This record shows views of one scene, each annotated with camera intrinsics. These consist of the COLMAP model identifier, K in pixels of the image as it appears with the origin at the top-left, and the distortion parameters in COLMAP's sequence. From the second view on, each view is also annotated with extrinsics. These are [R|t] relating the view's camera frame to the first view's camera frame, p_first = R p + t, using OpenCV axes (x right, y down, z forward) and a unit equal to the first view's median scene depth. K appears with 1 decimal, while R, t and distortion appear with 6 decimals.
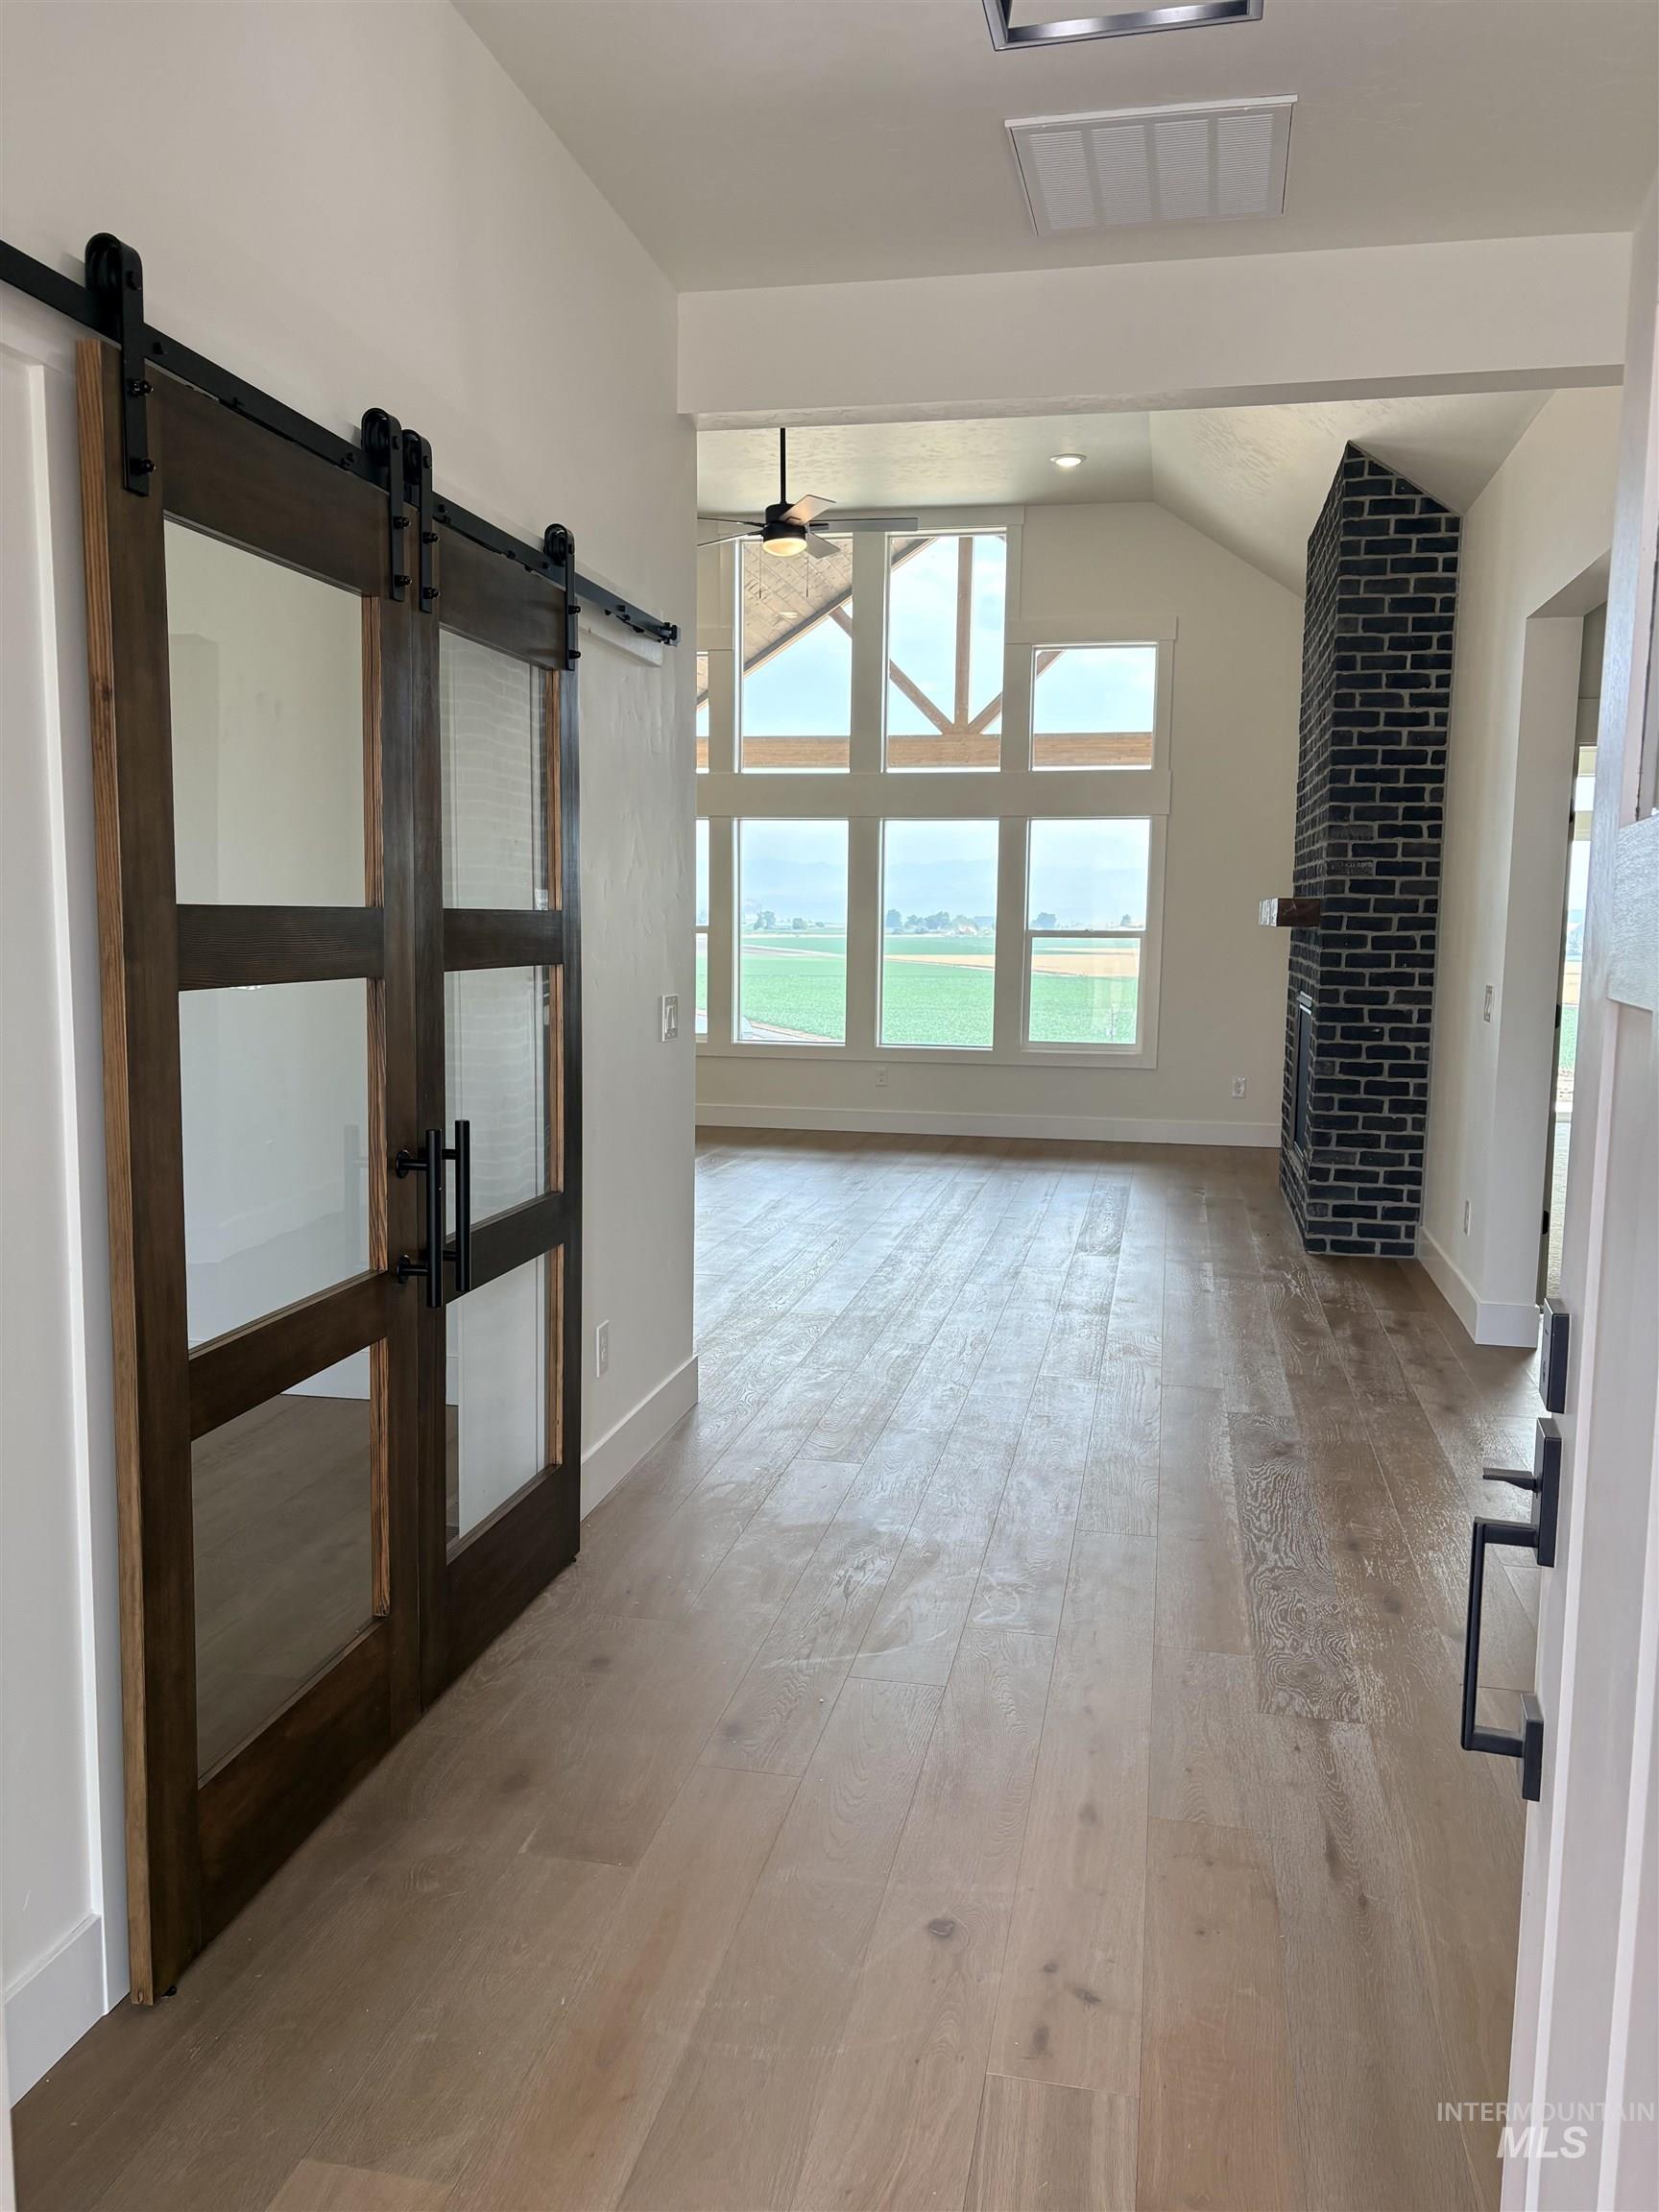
lens RADIAL K [[1635.7, 0, 829.5], [0, 1635.7, 1106.0], [0, 0, 1]] dist [0.075523, -0.151928]
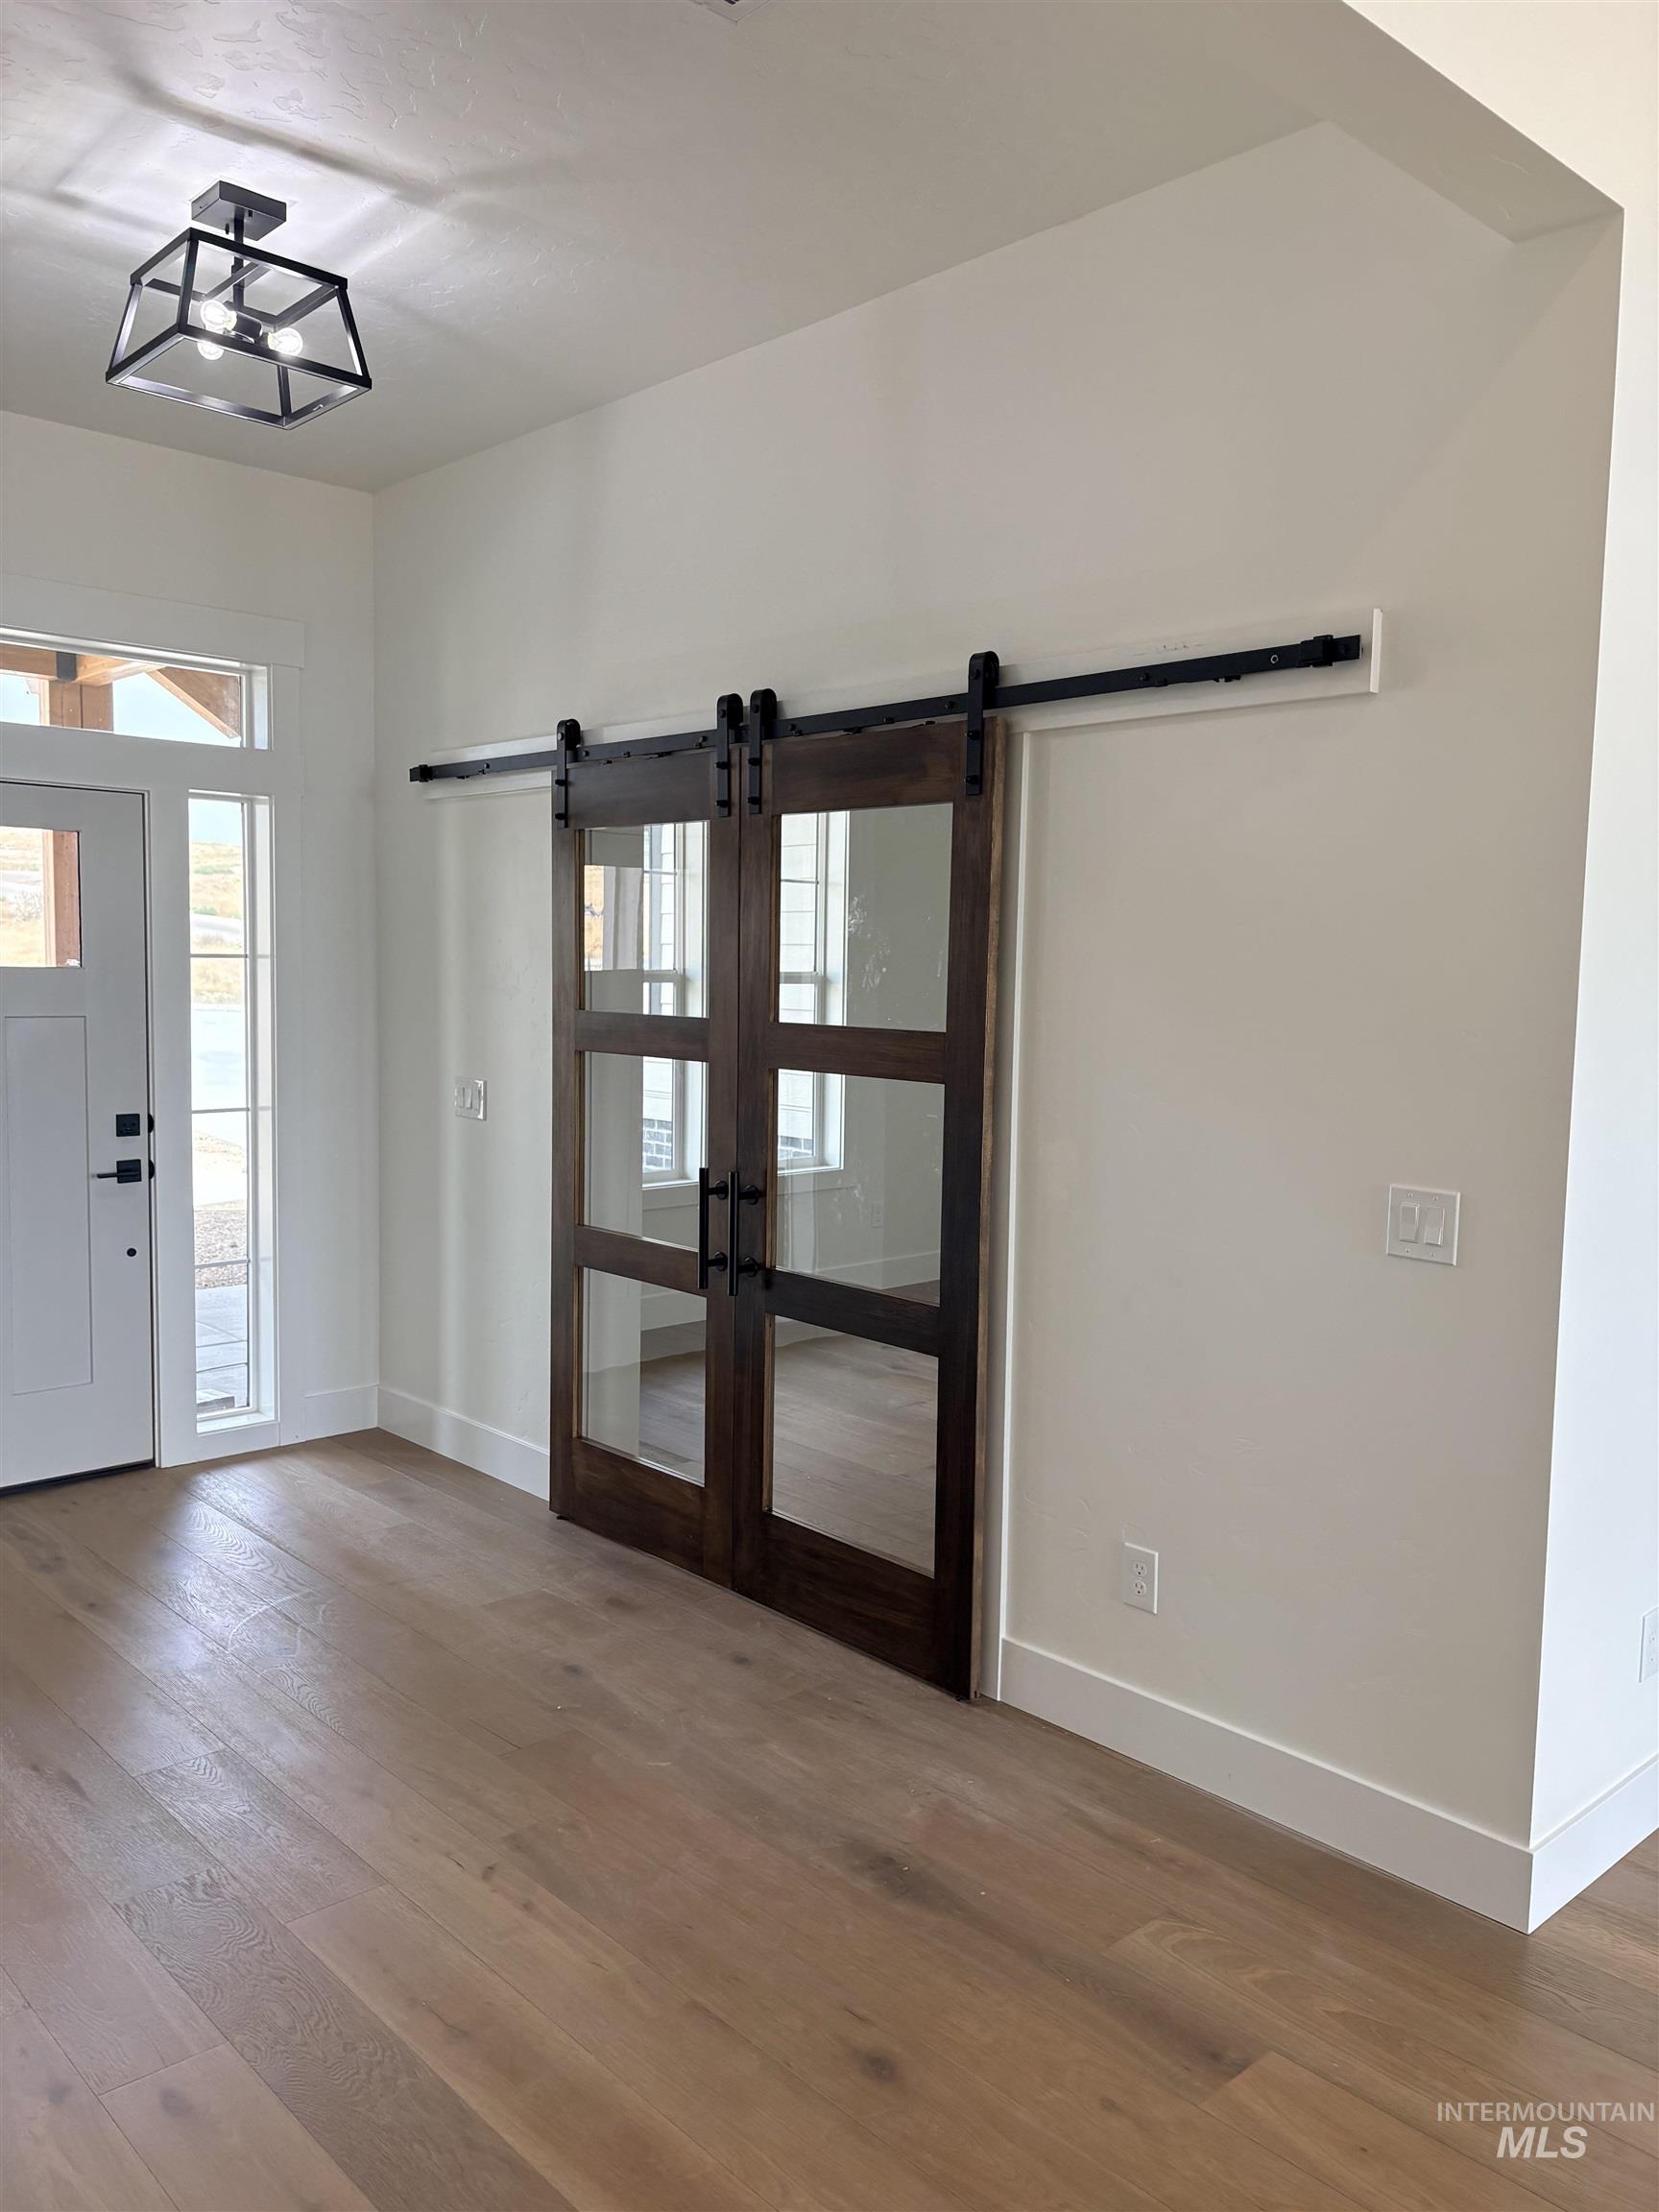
lens RADIAL K [[1677.0, 0, 829.5], [0, 1677.0, 1106.0], [0, 0, 1]] dist [0.076274, -0.110582]
pose [[-0.582696, 0.048564, -0.811238, 1.054919], [-0.117516, 0.982687, 0.143237, -0.313809], [0.804149, 0.178797, -0.566901, 2.239420]]
